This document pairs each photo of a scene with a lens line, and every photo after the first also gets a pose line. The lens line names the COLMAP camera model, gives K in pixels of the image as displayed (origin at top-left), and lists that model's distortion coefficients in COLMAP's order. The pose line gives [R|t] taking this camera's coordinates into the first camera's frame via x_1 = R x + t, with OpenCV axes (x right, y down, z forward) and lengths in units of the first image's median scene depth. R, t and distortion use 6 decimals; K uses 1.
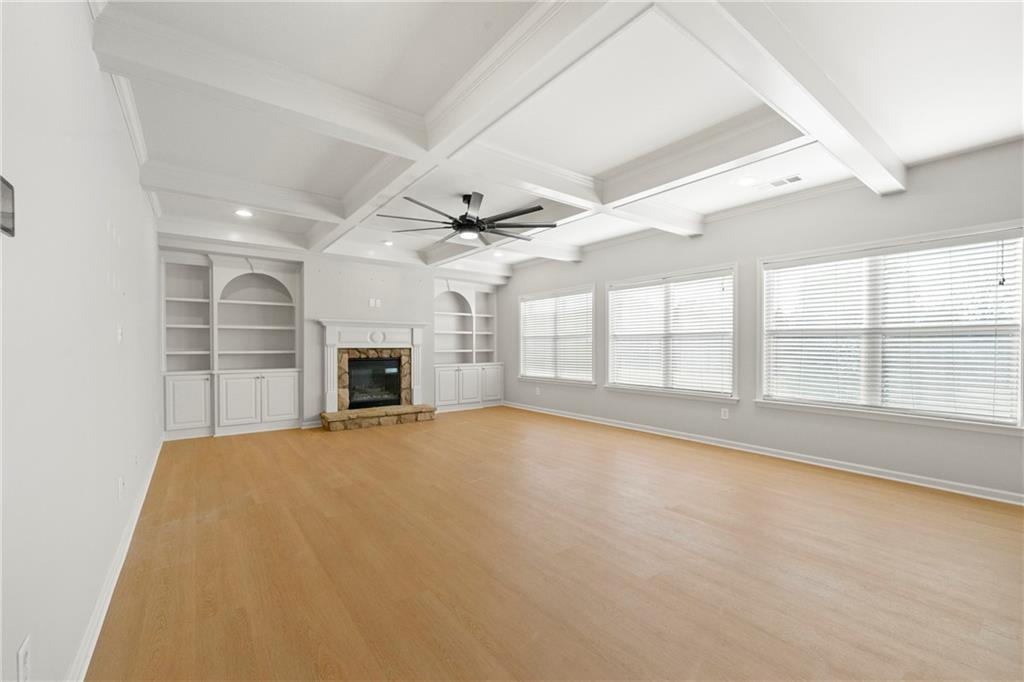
lens RADIAL K [[416.1, 0, 509.6], [0, 416.1, 348.8], [0, 0, 1]] dist [0.004279, -0.000498]
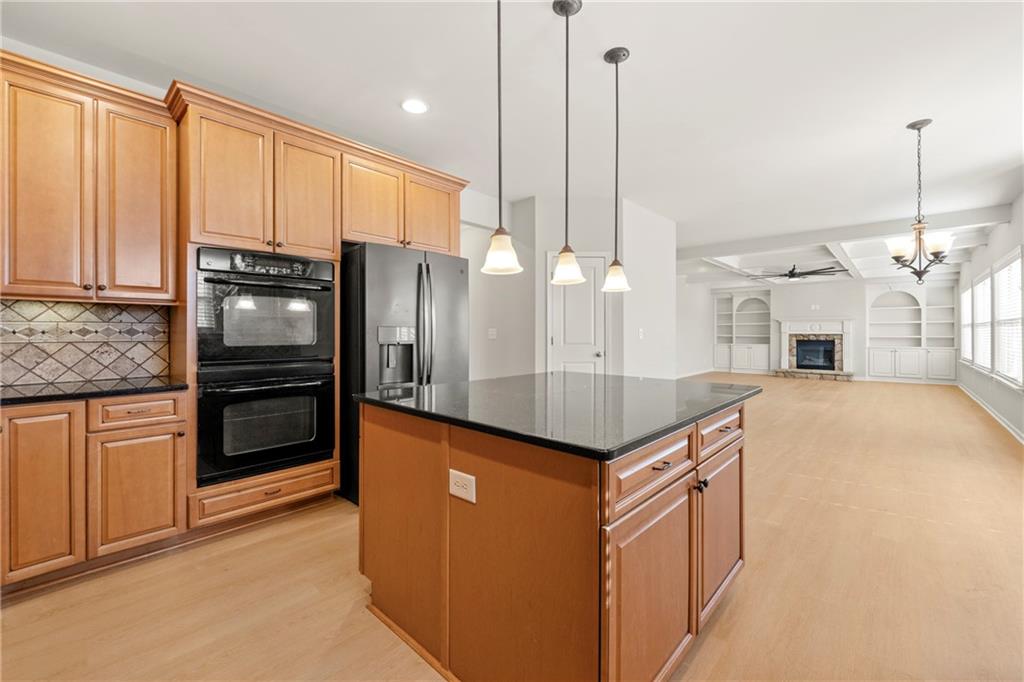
lens RADIAL K [[416.1, 0, 513.5], [0, 416.1, 332.6], [0, 0, 1]] dist [0.004279, -0.000498]
pose [[0.170063, -0.002629, -0.985430, 1.078997], [-0.004964, 0.999981, -0.003524, 0.003493], [0.985421, 0.005491, 0.170046, -0.458742]]
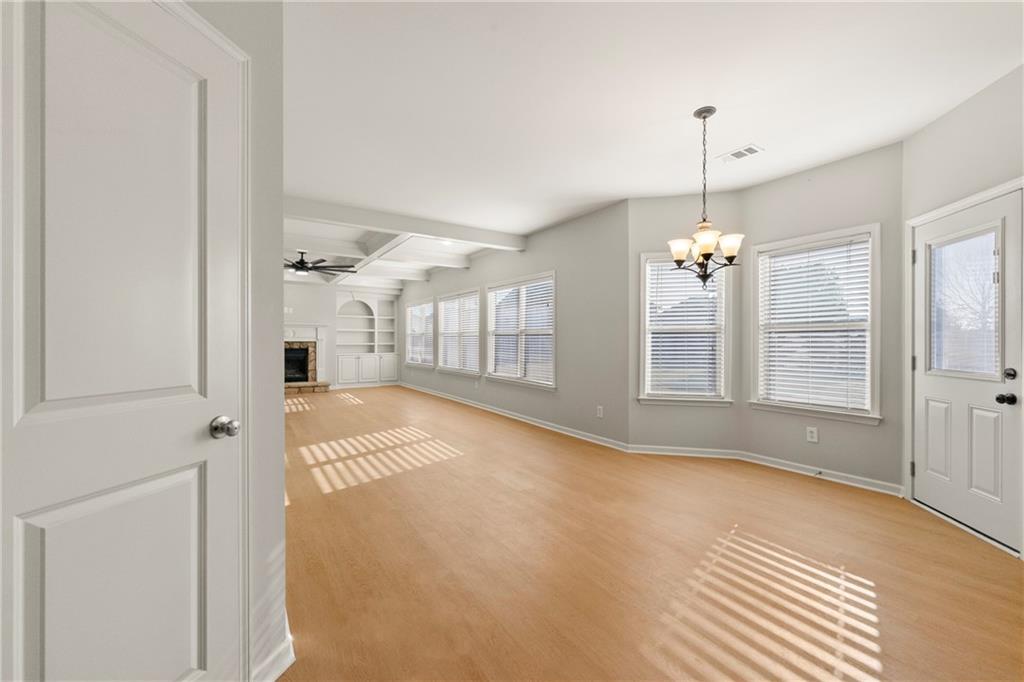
lens RADIAL K [[416.1, 0, 521.2], [0, 416.1, 341.4], [0, 0, 1]] dist [0.004279, -0.000498]
pose [[0.997404, 0.001685, -0.071995, 0.567712], [-0.001918, 0.999993, -0.003168, 0.000376], [0.071989, 0.003298, 0.997400, -0.370054]]
